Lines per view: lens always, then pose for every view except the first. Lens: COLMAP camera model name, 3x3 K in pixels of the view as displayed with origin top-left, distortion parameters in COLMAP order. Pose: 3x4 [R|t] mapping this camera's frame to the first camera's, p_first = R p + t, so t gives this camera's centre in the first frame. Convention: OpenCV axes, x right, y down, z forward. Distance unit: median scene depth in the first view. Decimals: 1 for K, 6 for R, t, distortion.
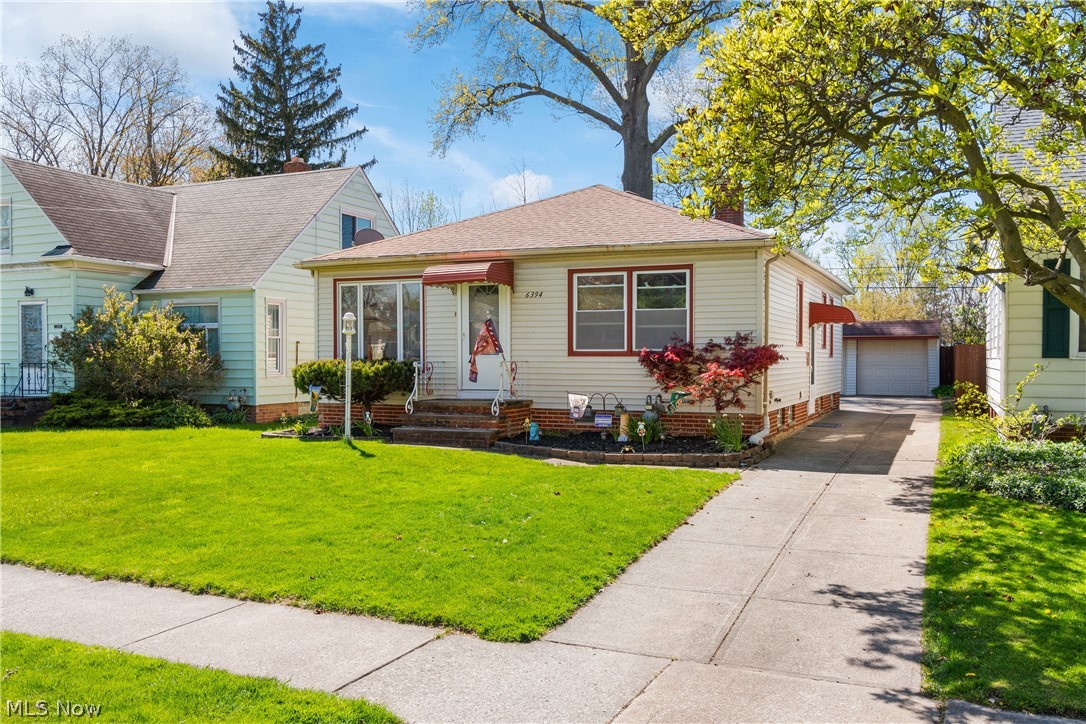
lens RADIAL K [[916.1, 0, 541.7], [0, 916.1, 361.9], [0, 0, 1]] dist [0.004966, -0.000980]
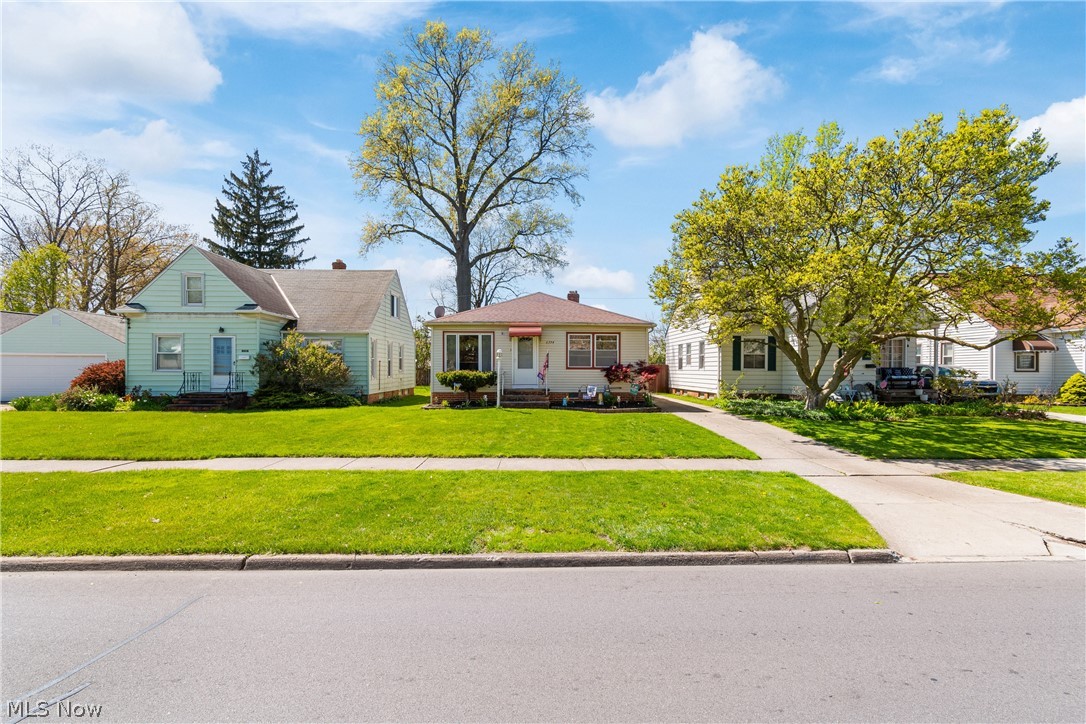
lens RADIAL K [[483.8, 0, 538.9], [0, 483.8, 370.7], [0, 0, 1]] dist [0.001824, -0.001682]
pose [[0.898035, 0.000573, 0.439924, -0.441883], [-0.000508, 1.000000, -0.000266, -0.001859], [-0.439924, 0.000016, 0.898035, -0.054470]]
